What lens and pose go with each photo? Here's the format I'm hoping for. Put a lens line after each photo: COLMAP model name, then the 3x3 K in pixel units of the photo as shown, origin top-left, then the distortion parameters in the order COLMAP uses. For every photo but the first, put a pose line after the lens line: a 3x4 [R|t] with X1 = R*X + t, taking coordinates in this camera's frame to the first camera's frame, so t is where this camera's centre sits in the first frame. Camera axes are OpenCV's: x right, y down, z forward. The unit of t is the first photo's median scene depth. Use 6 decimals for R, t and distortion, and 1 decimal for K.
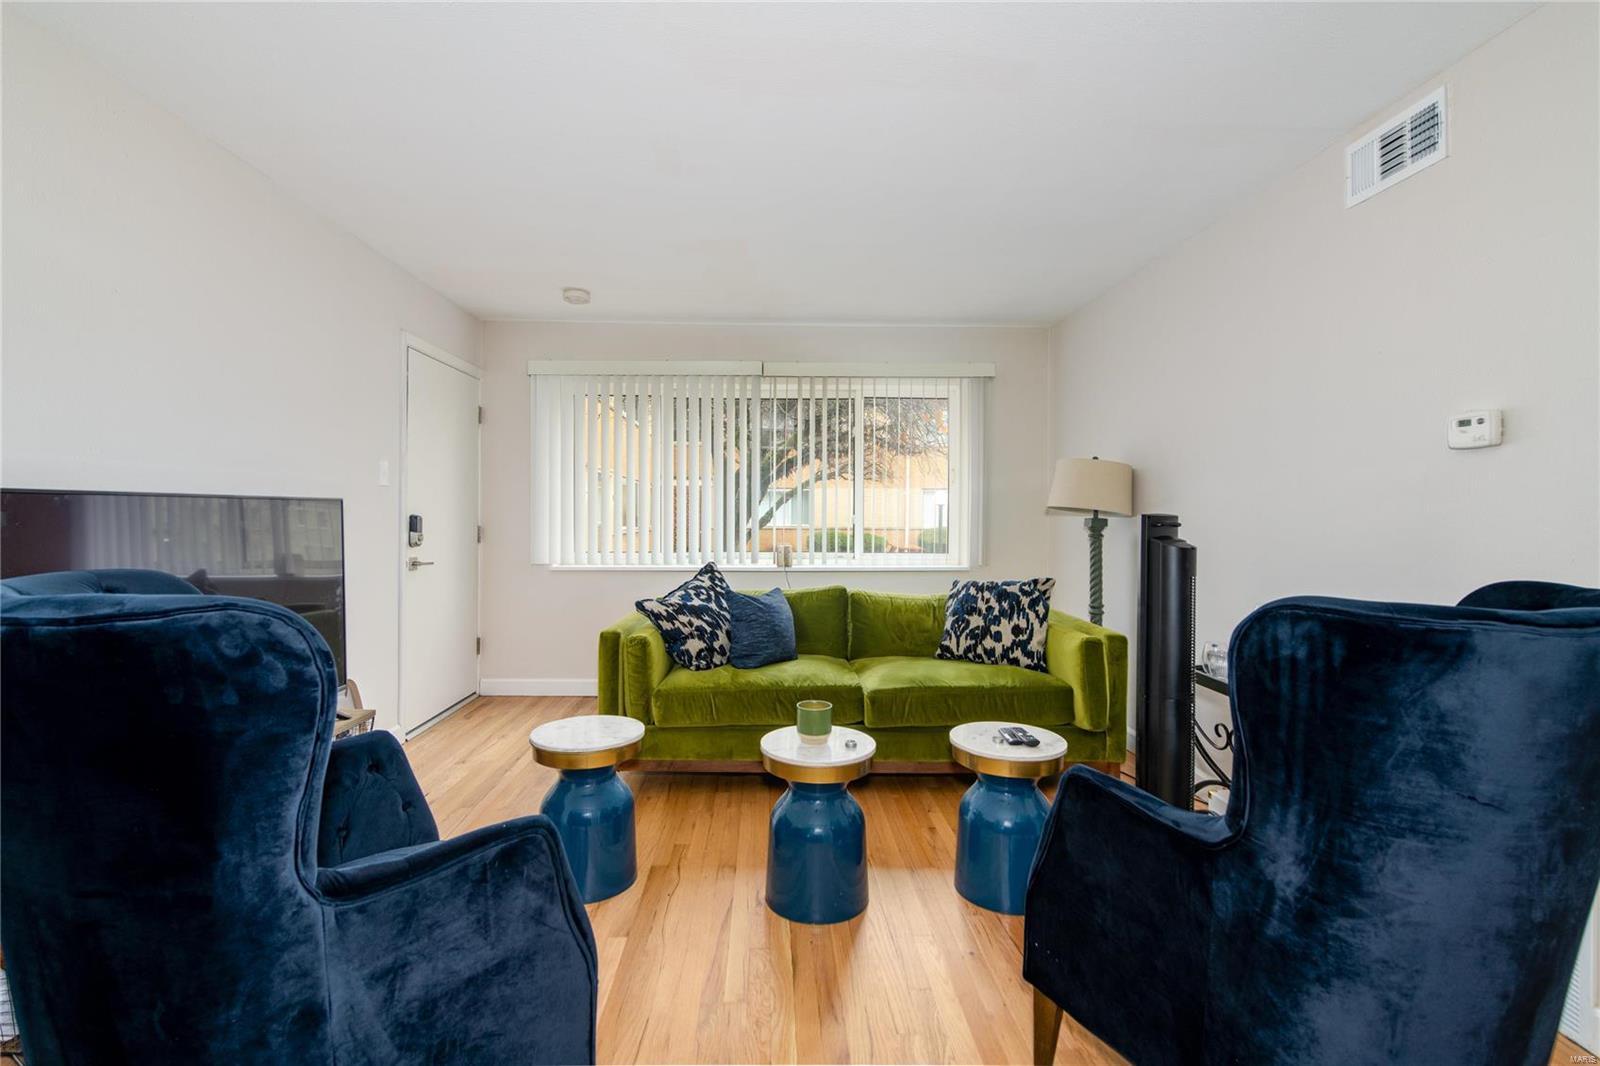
lens RADIAL K [[727.4, 0, 796.2], [0, 727.4, 526.4], [0, 0, 1]] dist [0.002152, -0.000955]
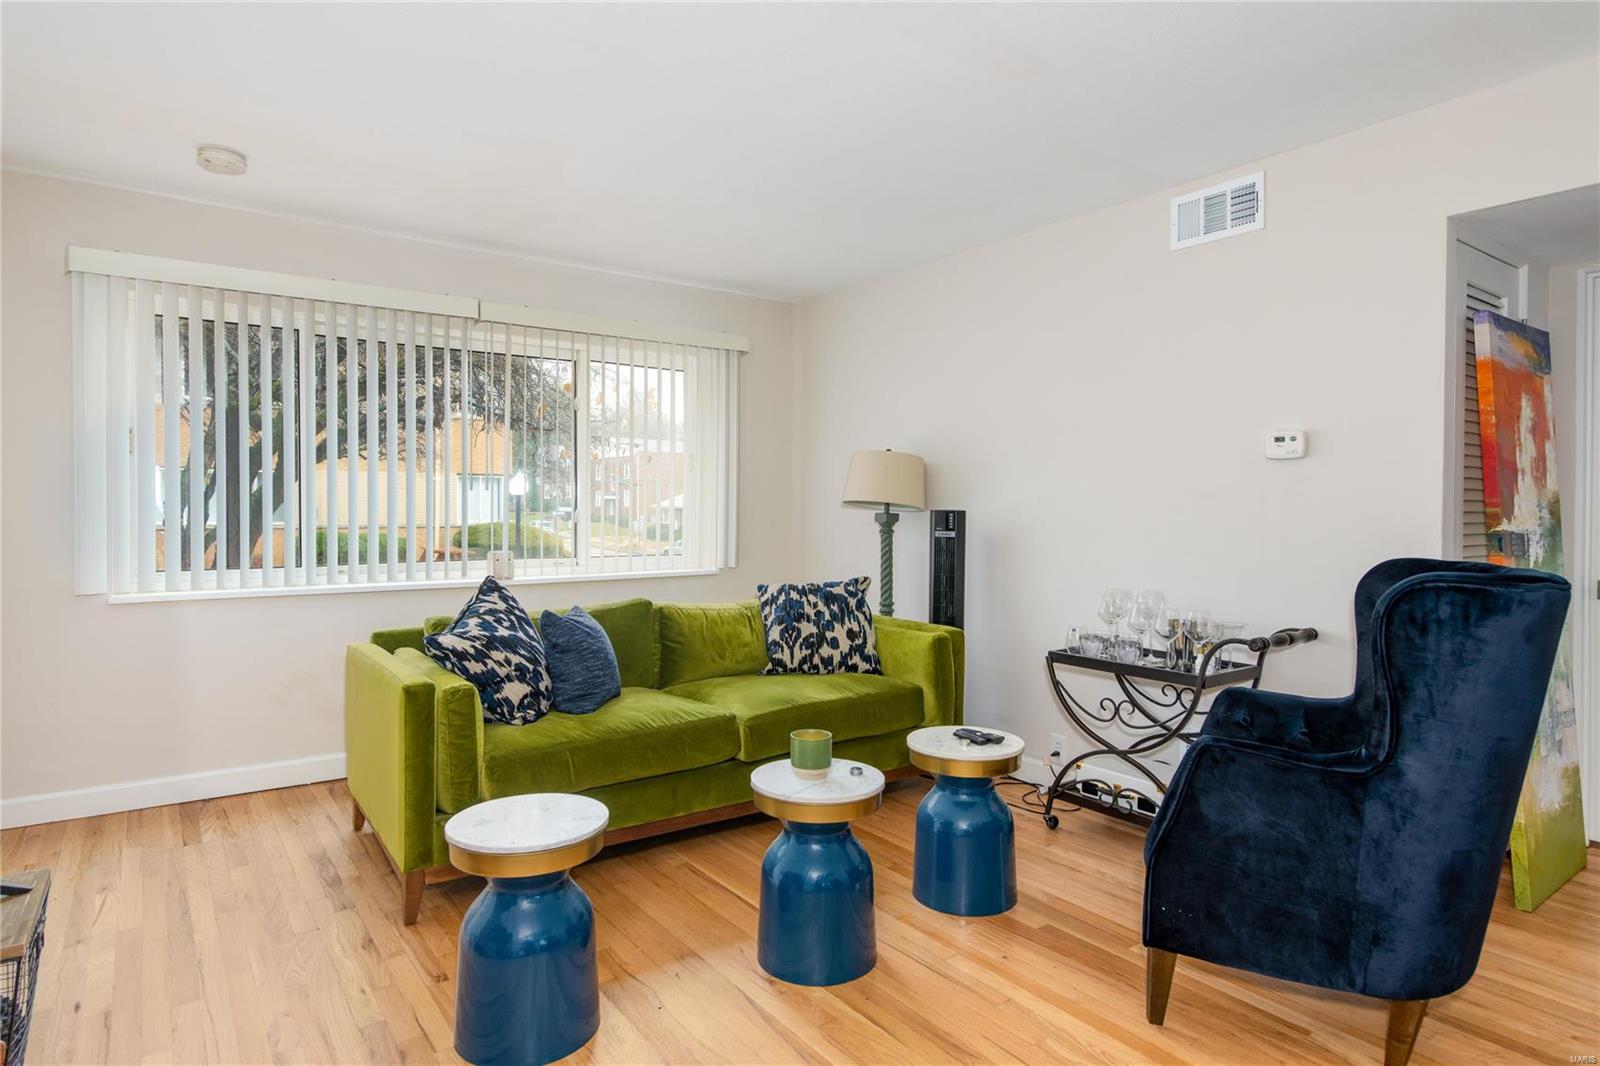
lens RADIAL K [[902.0, 0, 803.4], [0, 902.0, 529.9], [0, 0, 1]] dist [0.007710, -0.000030]
pose [[0.823912, -0.015933, 0.566494, -0.392841], [0.009818, 0.999856, 0.013844, -0.006647], [-0.566633, -0.005844, 0.823950, 0.089137]]
